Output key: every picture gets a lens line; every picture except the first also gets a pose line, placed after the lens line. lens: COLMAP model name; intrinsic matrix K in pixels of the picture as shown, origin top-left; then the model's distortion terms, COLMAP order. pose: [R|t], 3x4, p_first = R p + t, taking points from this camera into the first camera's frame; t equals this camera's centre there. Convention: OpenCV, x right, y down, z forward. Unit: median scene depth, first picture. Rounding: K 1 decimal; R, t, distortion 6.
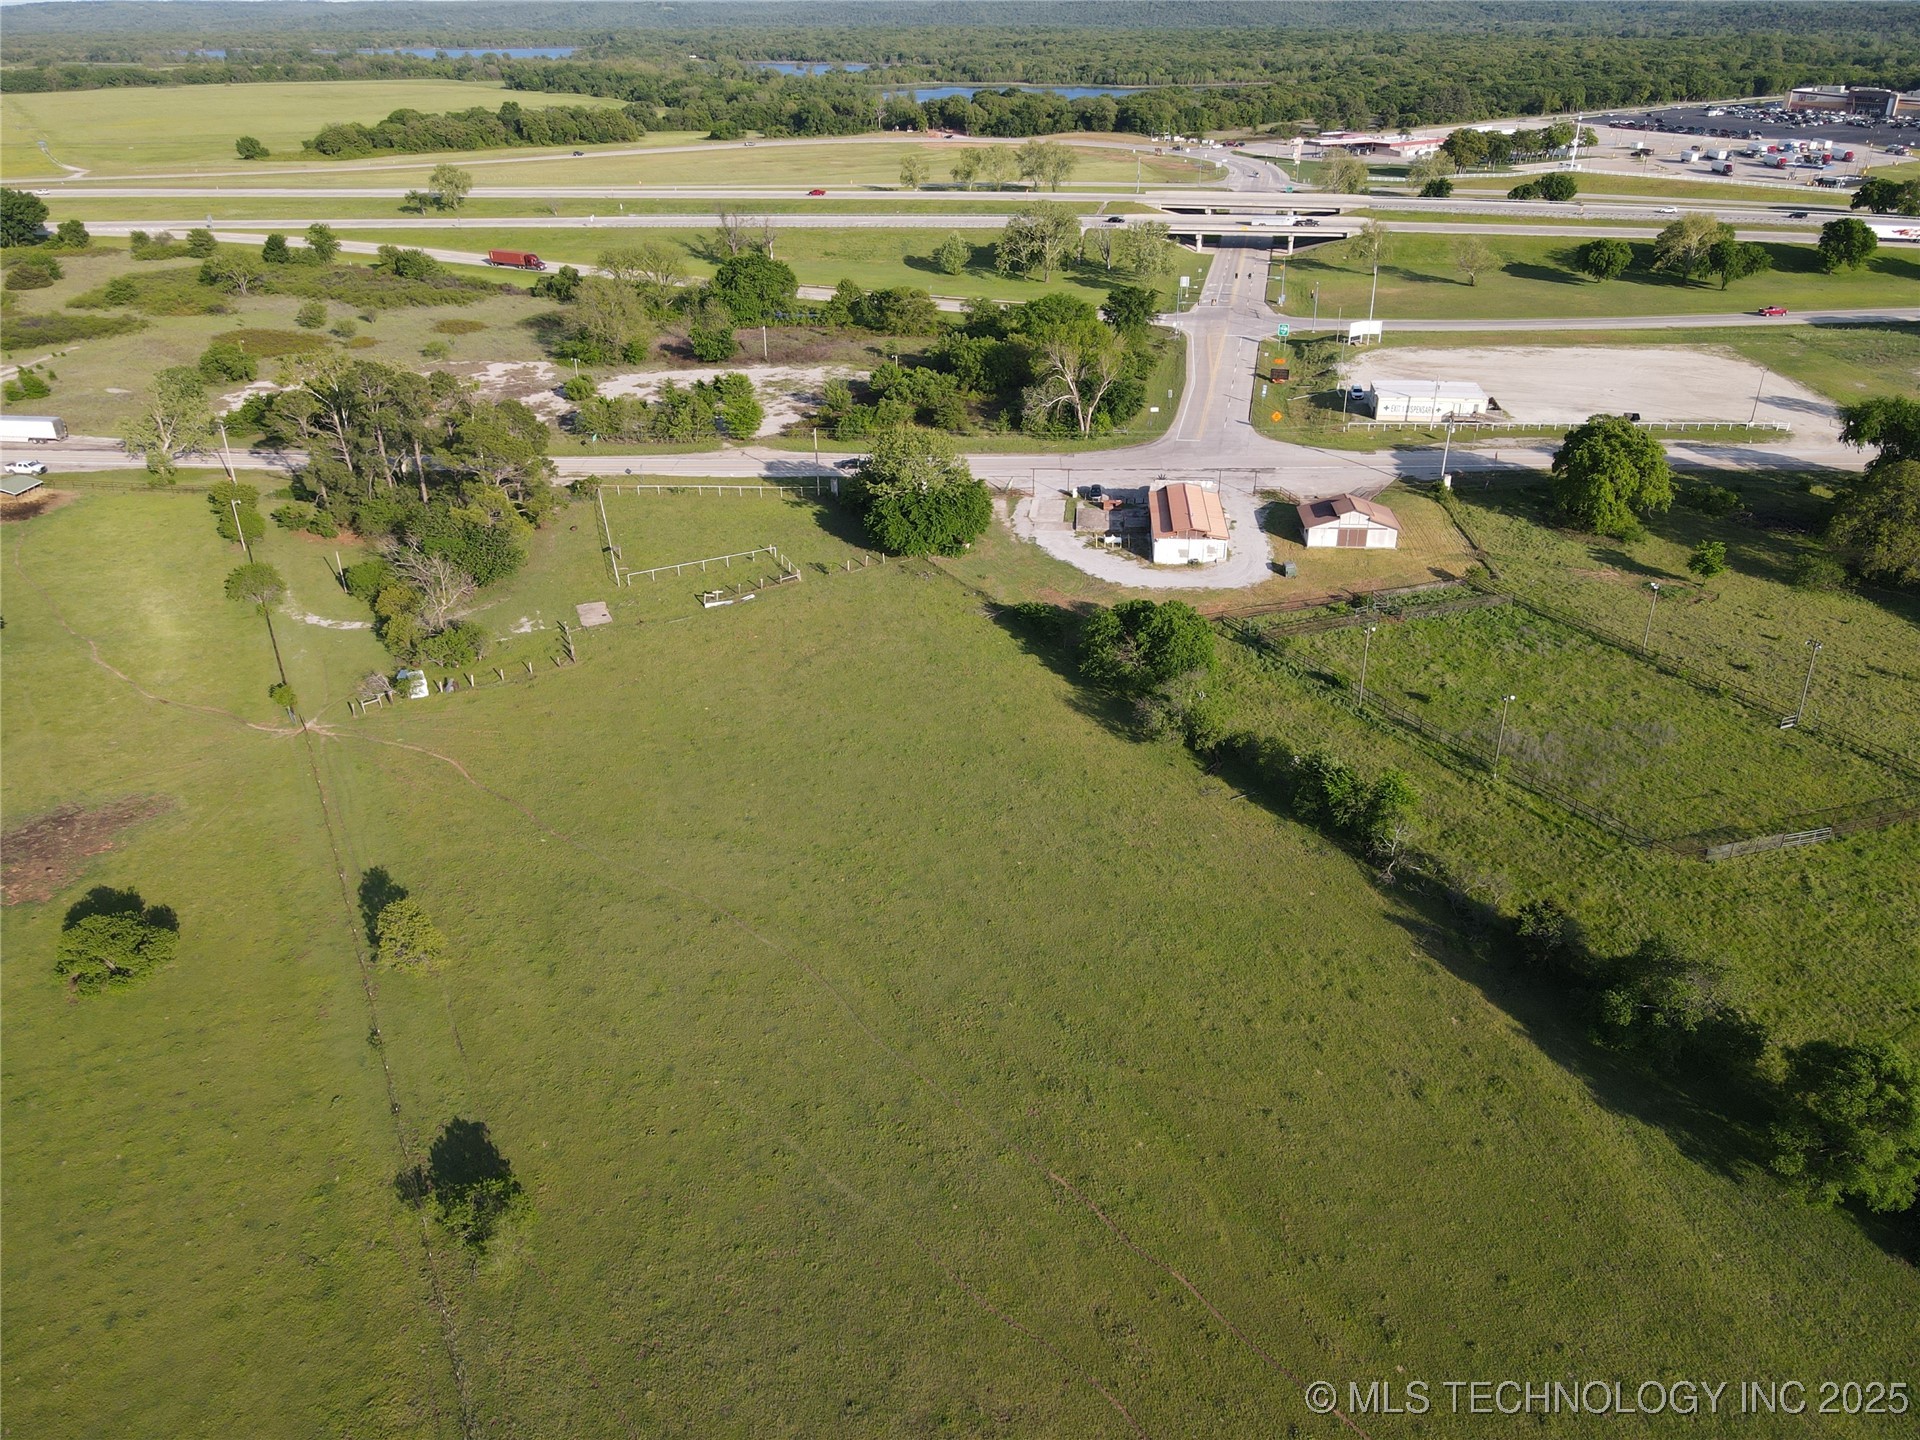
lens RADIAL K [[1362.5, 0, 960.0], [0, 1362.5, 720.0], [0, 0, 1]] dist [0.000223, -0.019835]
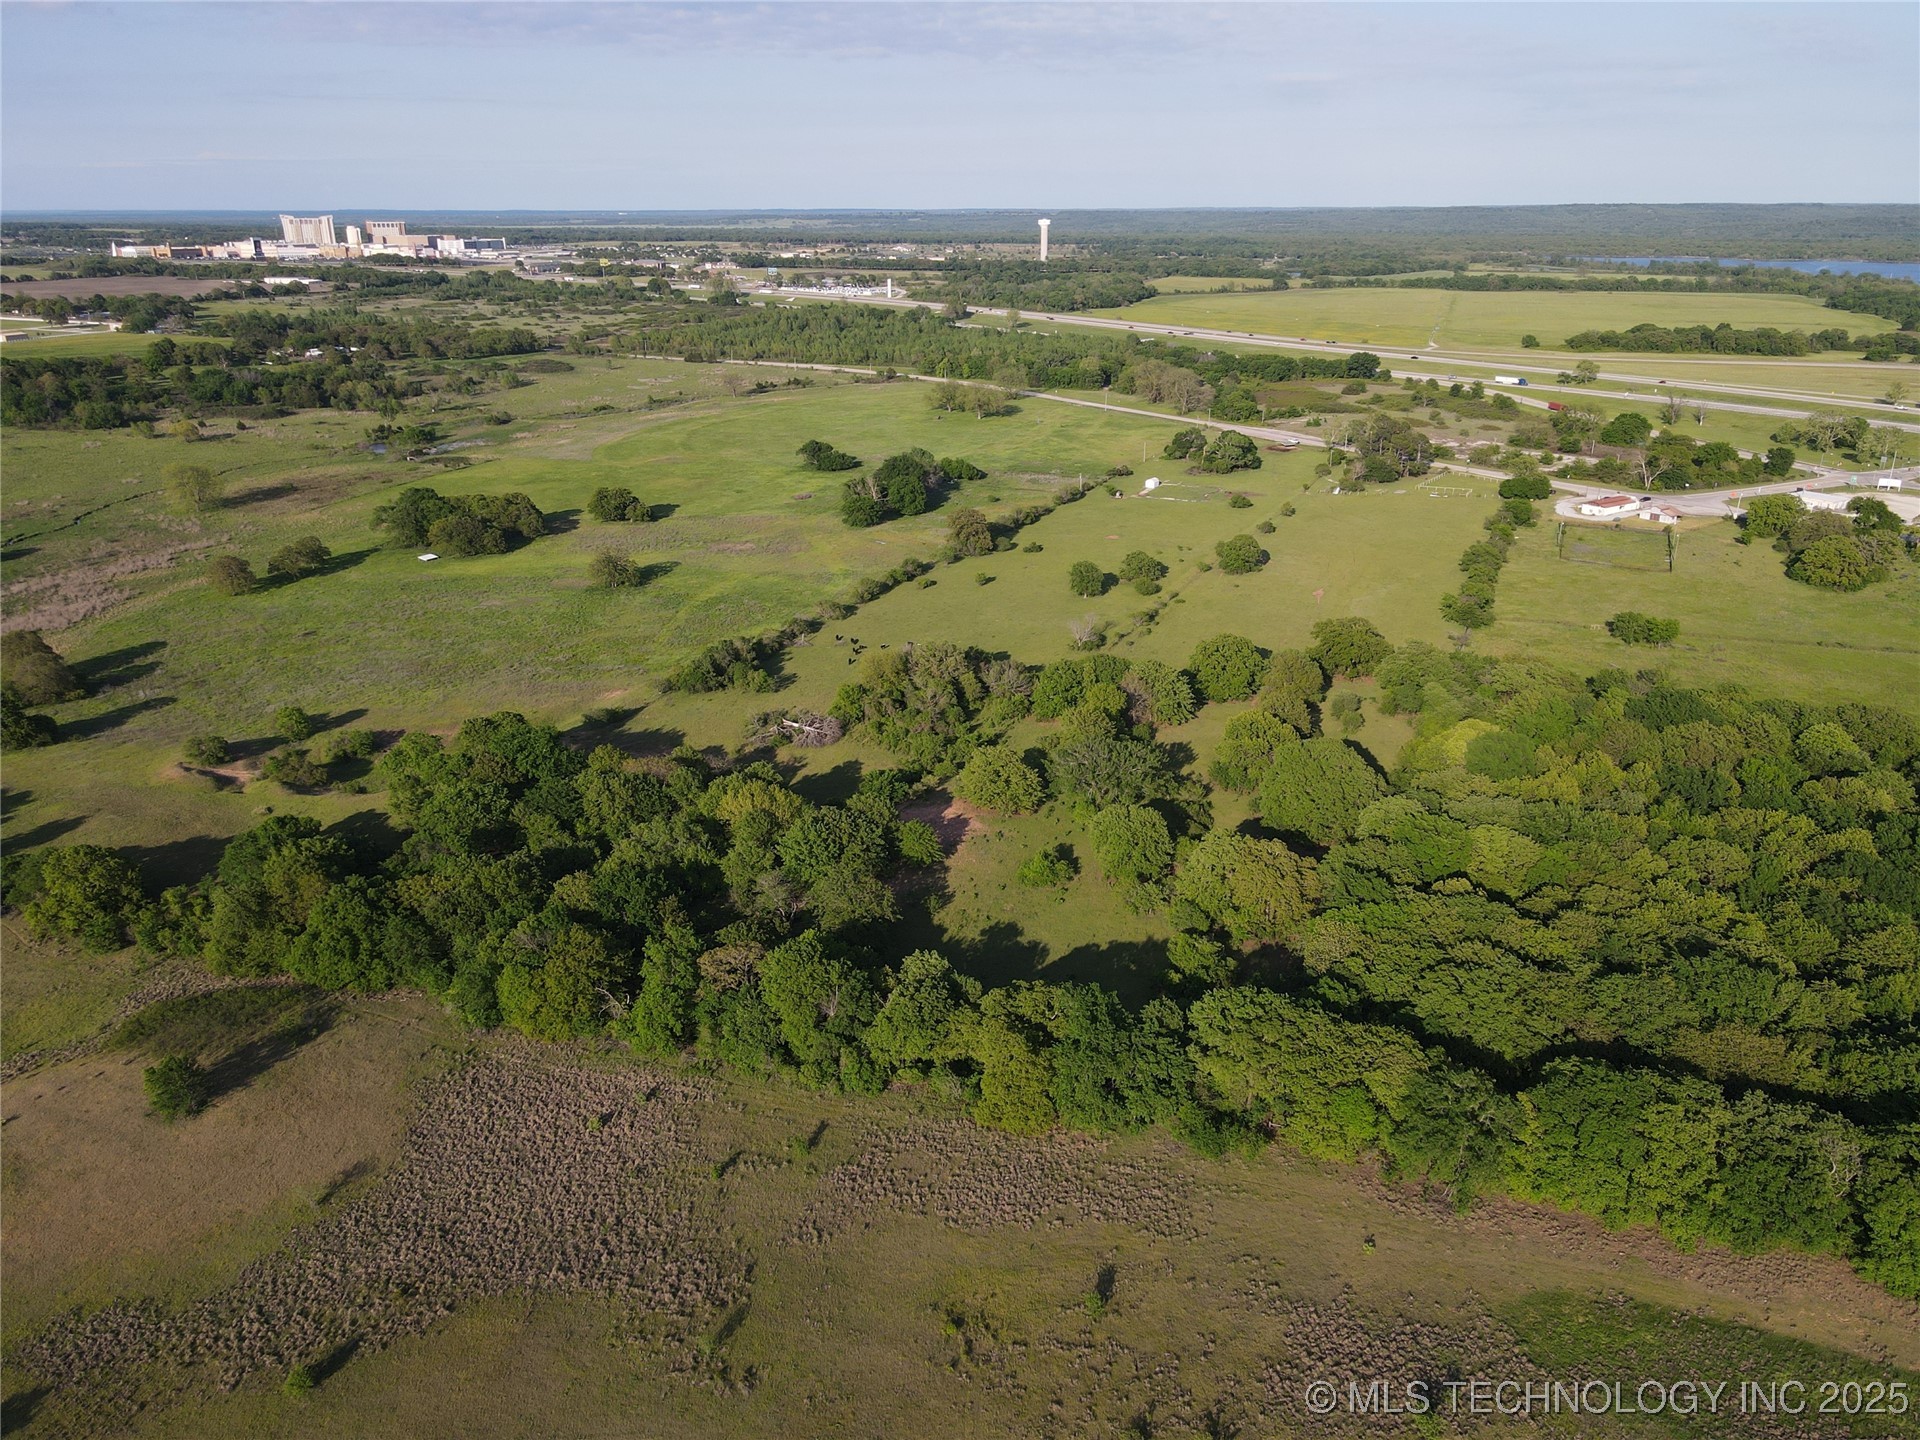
lens RADIAL K [[1362.5, 0, 960.0], [0, 1362.5, 720.0], [0, 0, 1]] dist [0.000223, -0.019835]
pose [[0.583939, 0.278299, -0.762604, 0.727166], [-0.367697, 0.928186, 0.057173, 0.262585], [0.723750, 0.247021, 0.644334, -0.715331]]
